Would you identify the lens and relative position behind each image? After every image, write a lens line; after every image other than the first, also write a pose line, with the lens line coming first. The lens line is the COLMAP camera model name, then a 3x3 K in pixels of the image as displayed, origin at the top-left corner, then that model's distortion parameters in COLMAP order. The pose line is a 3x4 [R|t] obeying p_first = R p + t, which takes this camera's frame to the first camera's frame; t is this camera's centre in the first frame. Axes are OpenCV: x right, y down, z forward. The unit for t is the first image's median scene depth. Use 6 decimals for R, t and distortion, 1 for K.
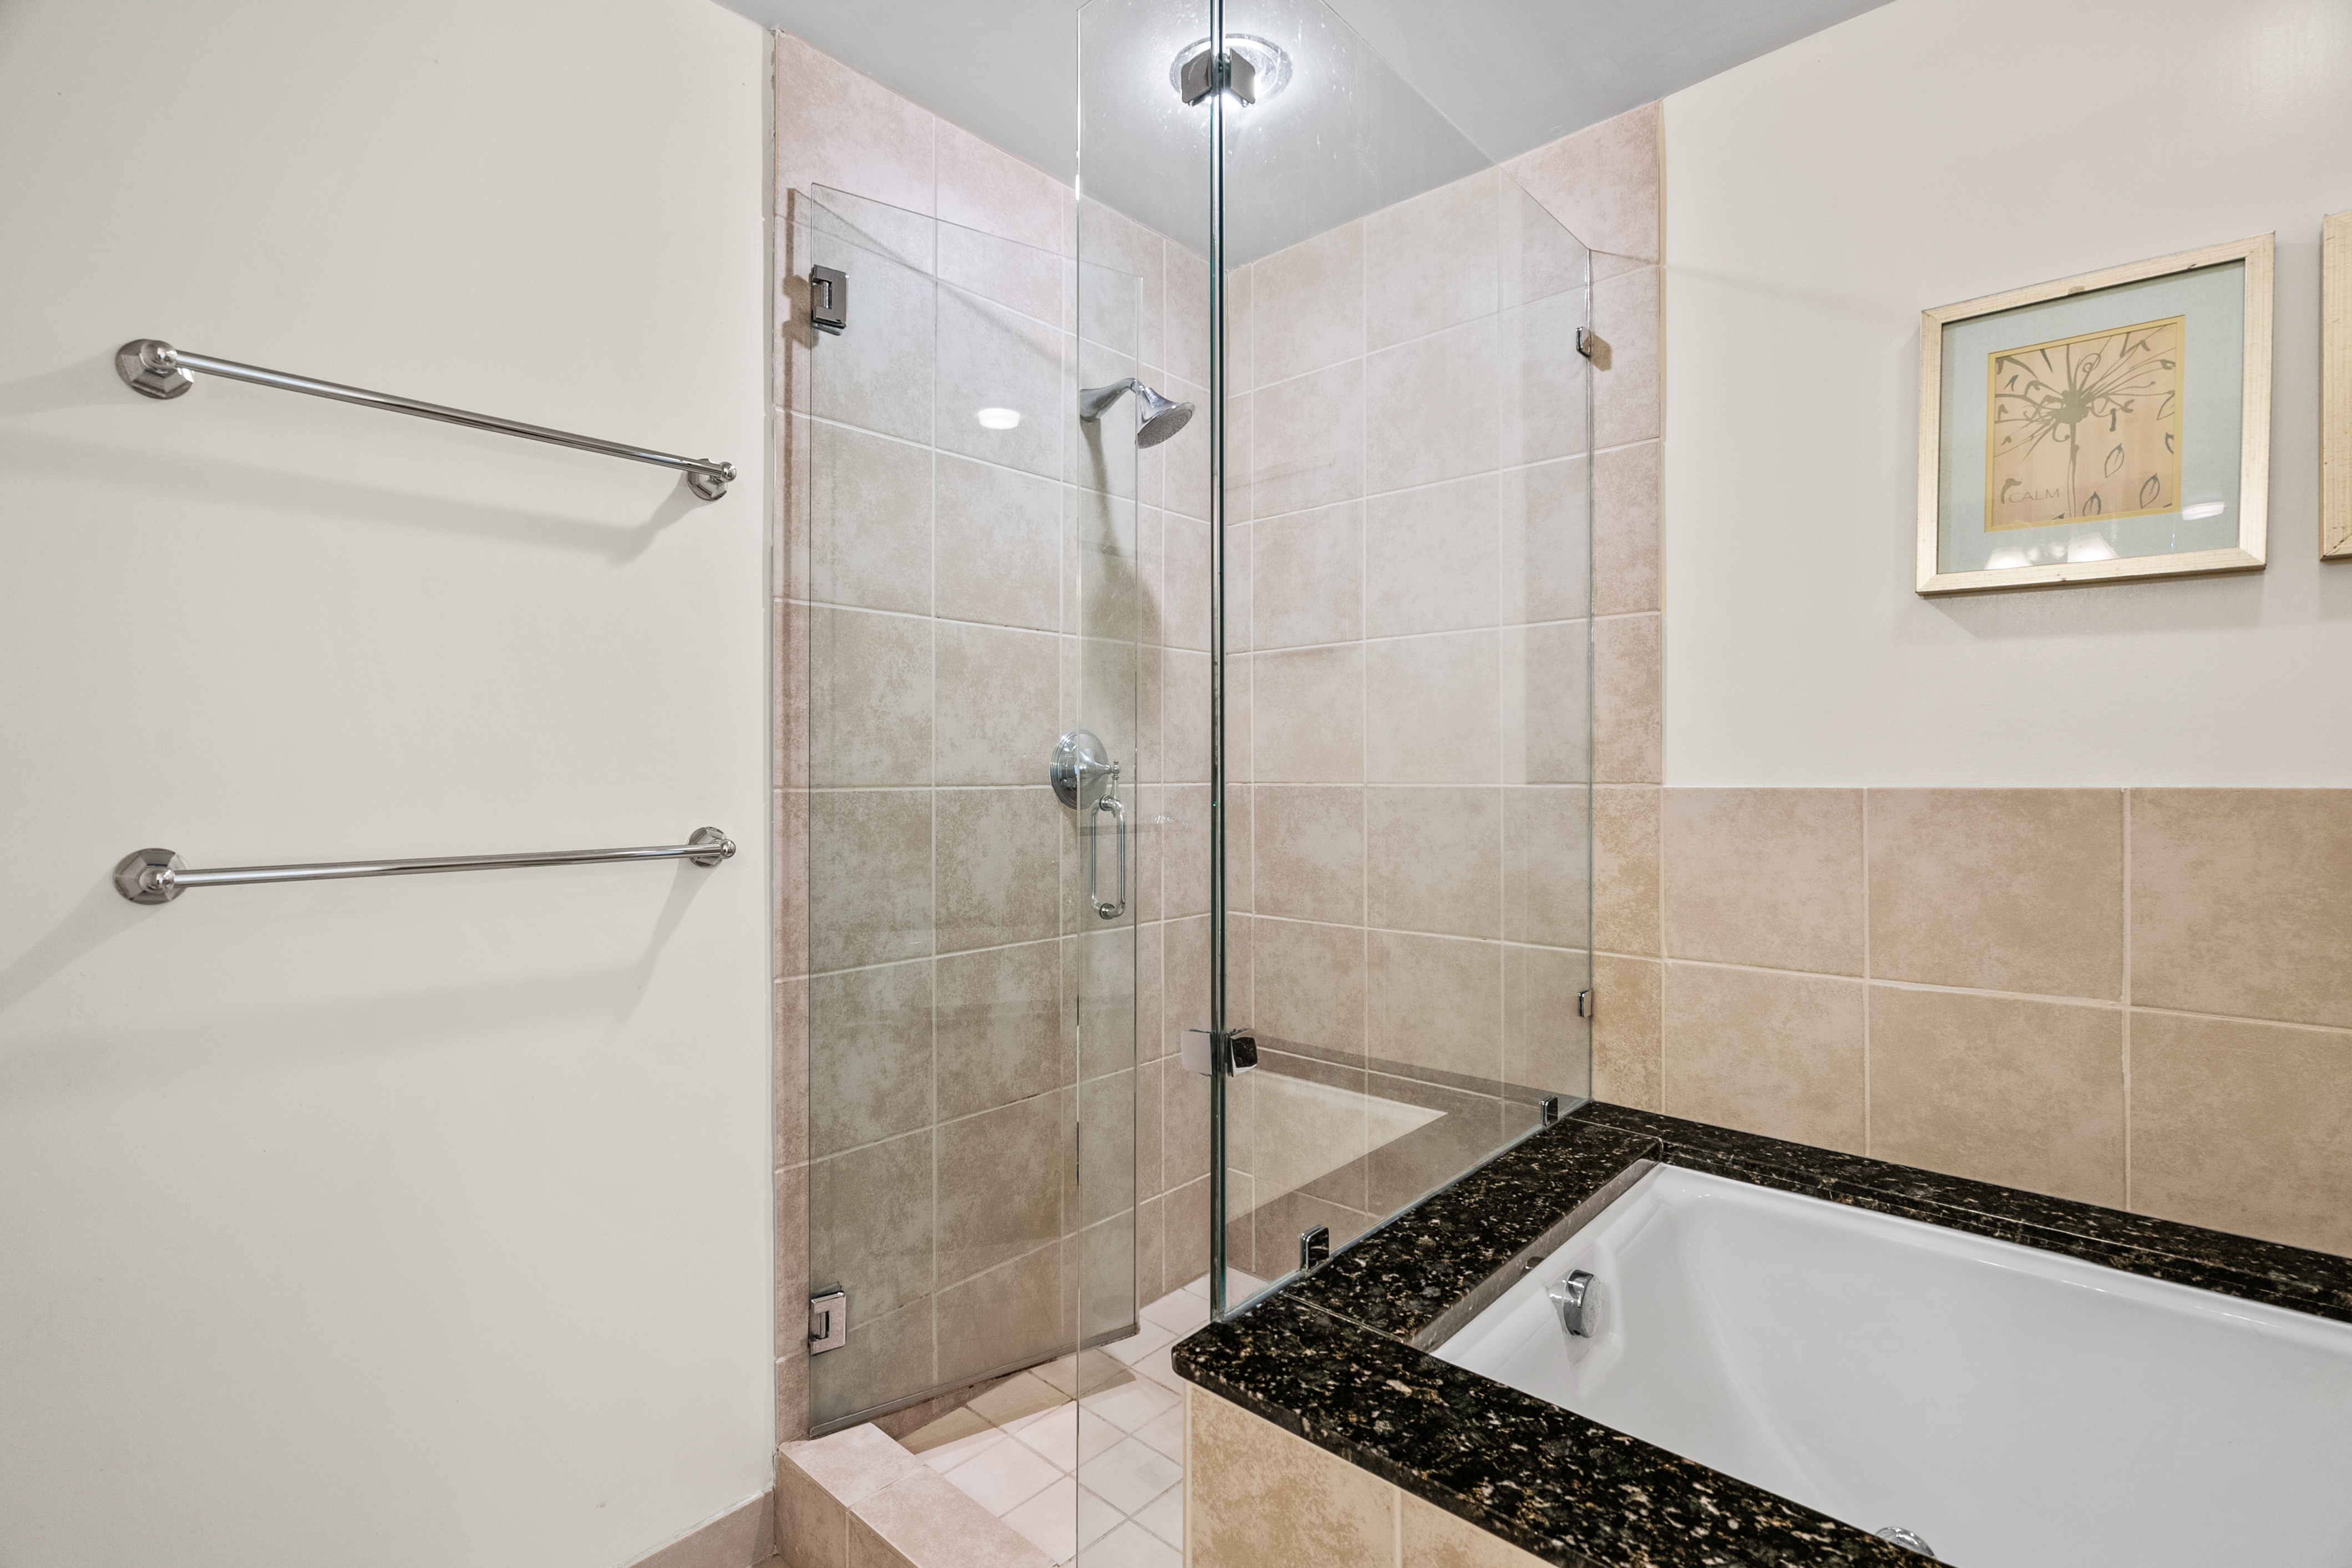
lens RADIAL K [[1072.5, 0, 1181.4], [0, 1072.5, 775.0], [0, 0, 1]] dist [-0.007009, 0.003114]
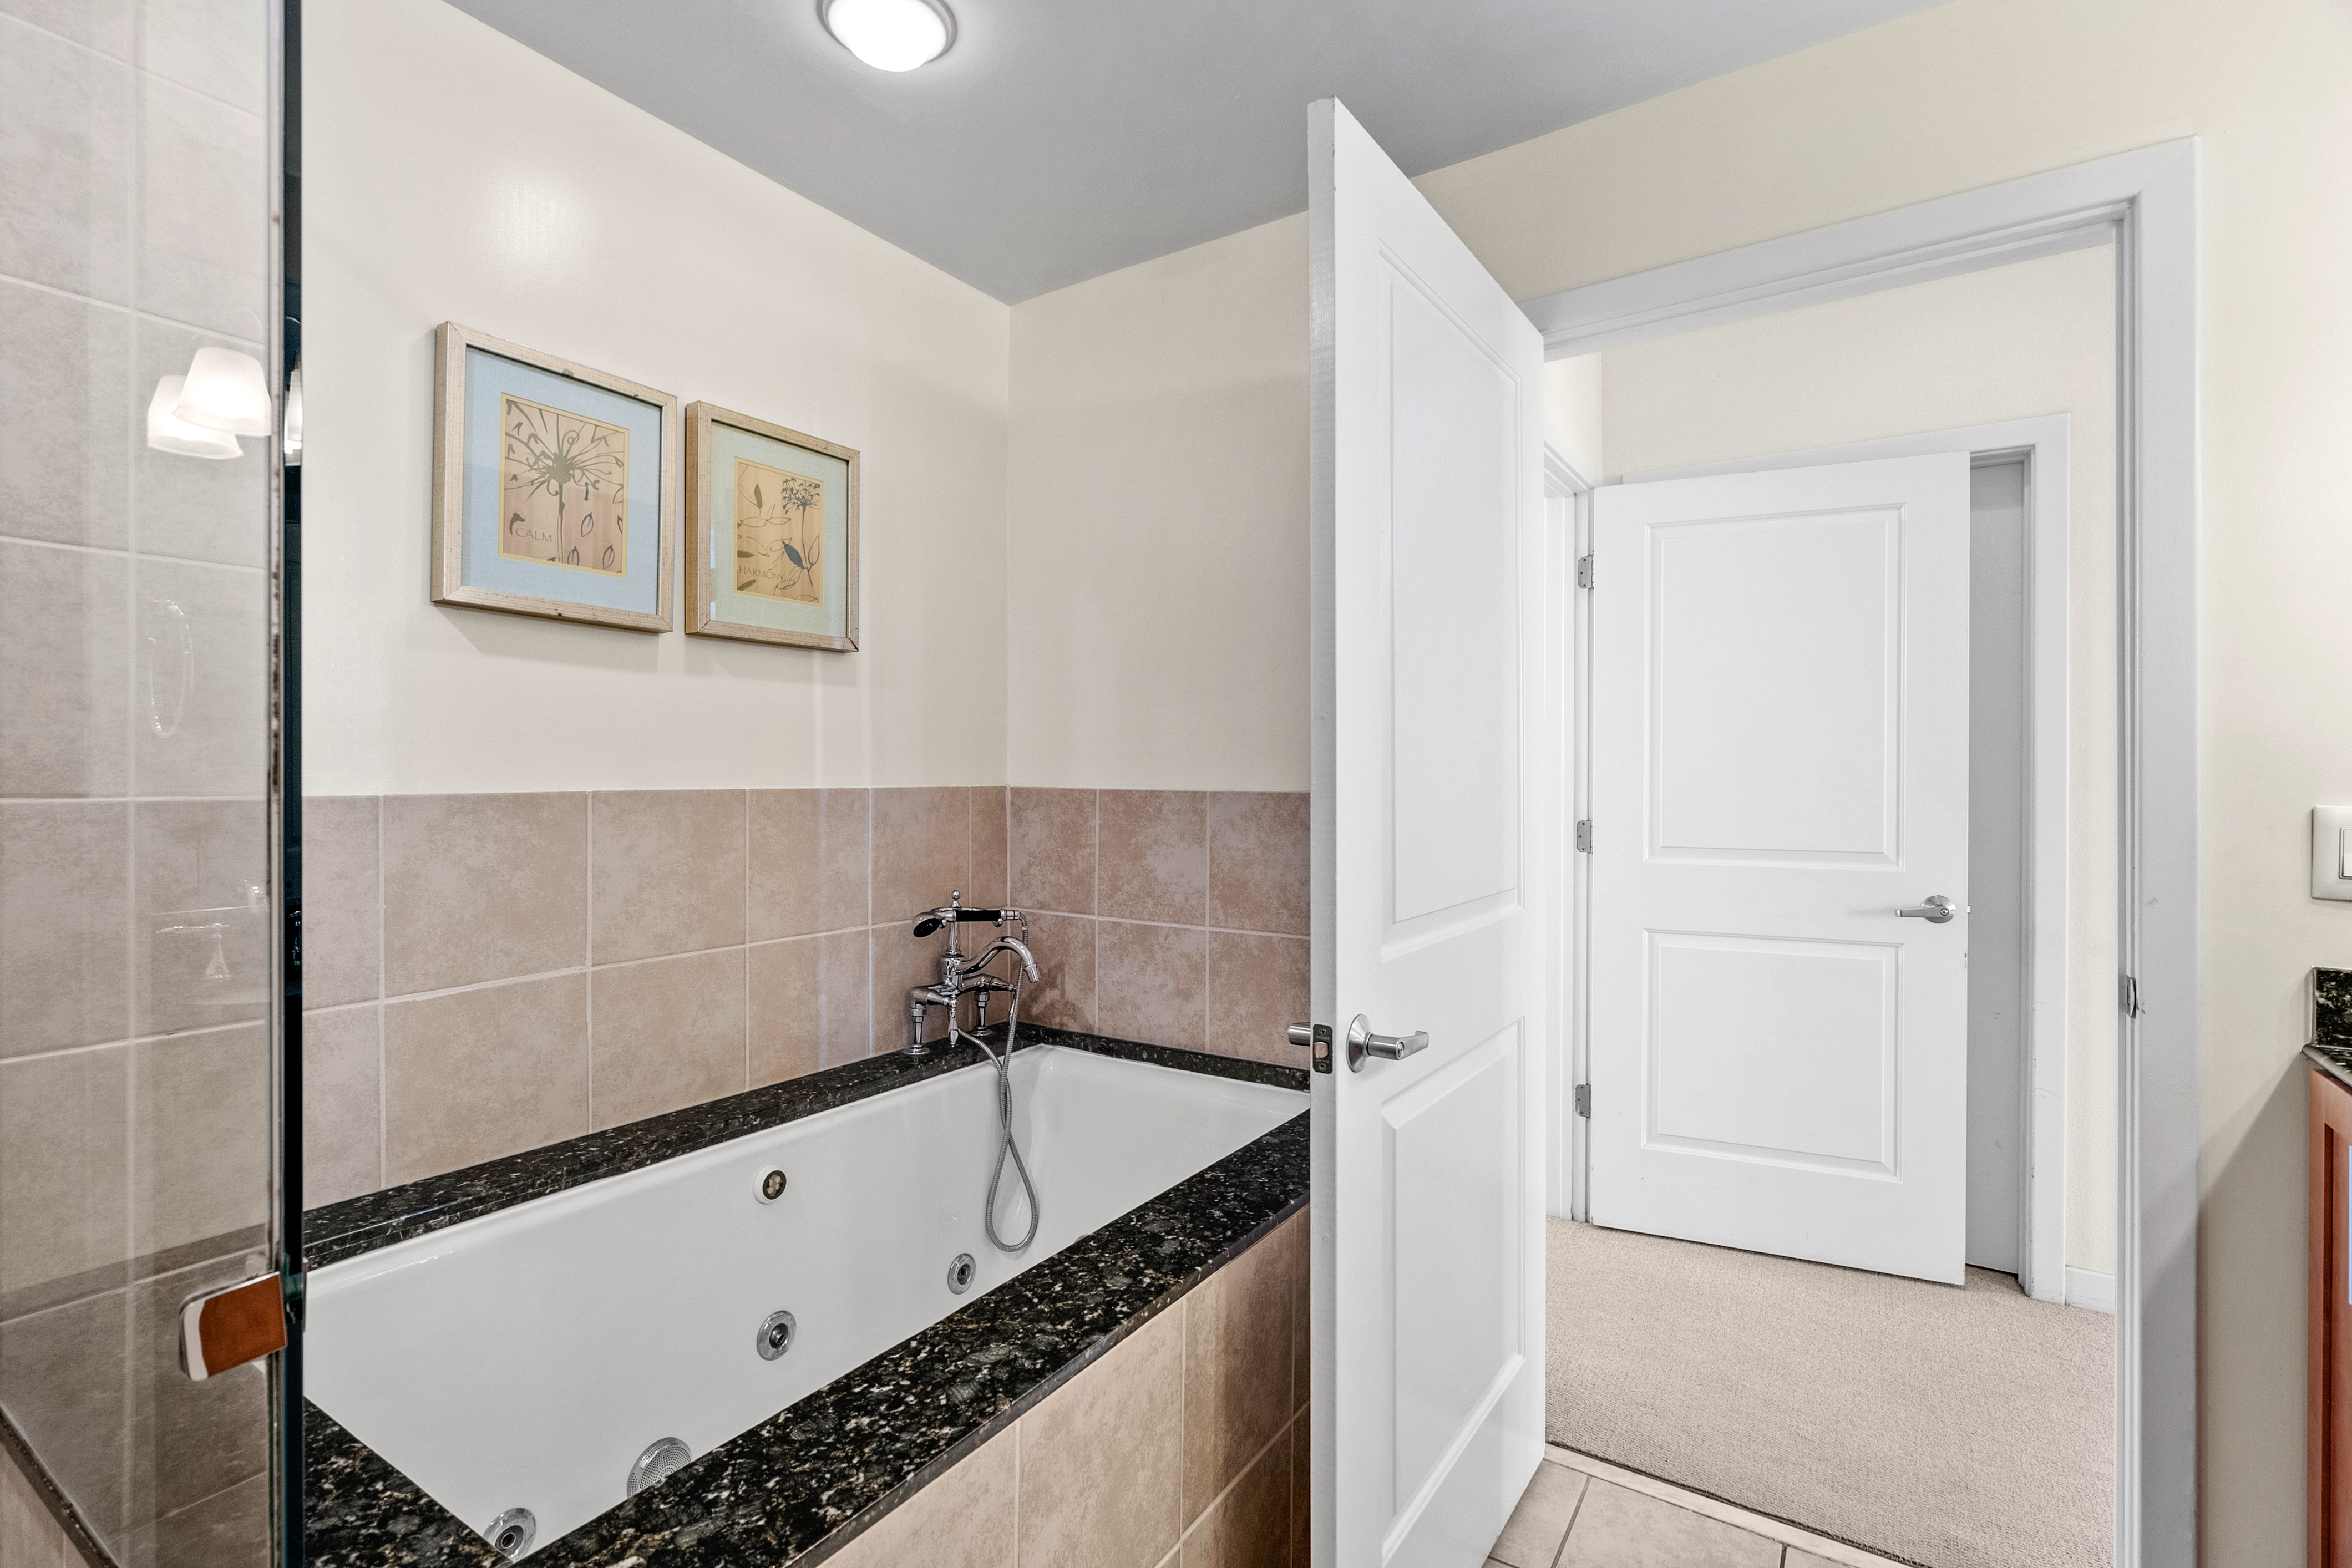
lens RADIAL K [[1072.5, 0, 1183.0], [0, 1072.5, 782.8], [0, 0, 1]] dist [-0.007009, 0.003114]
pose [[-0.153752, -0.001533, 0.988108, -0.432217], [0.007143, 0.999971, 0.002663, 0.003857], [-0.988084, 0.007467, -0.153736, 0.496671]]
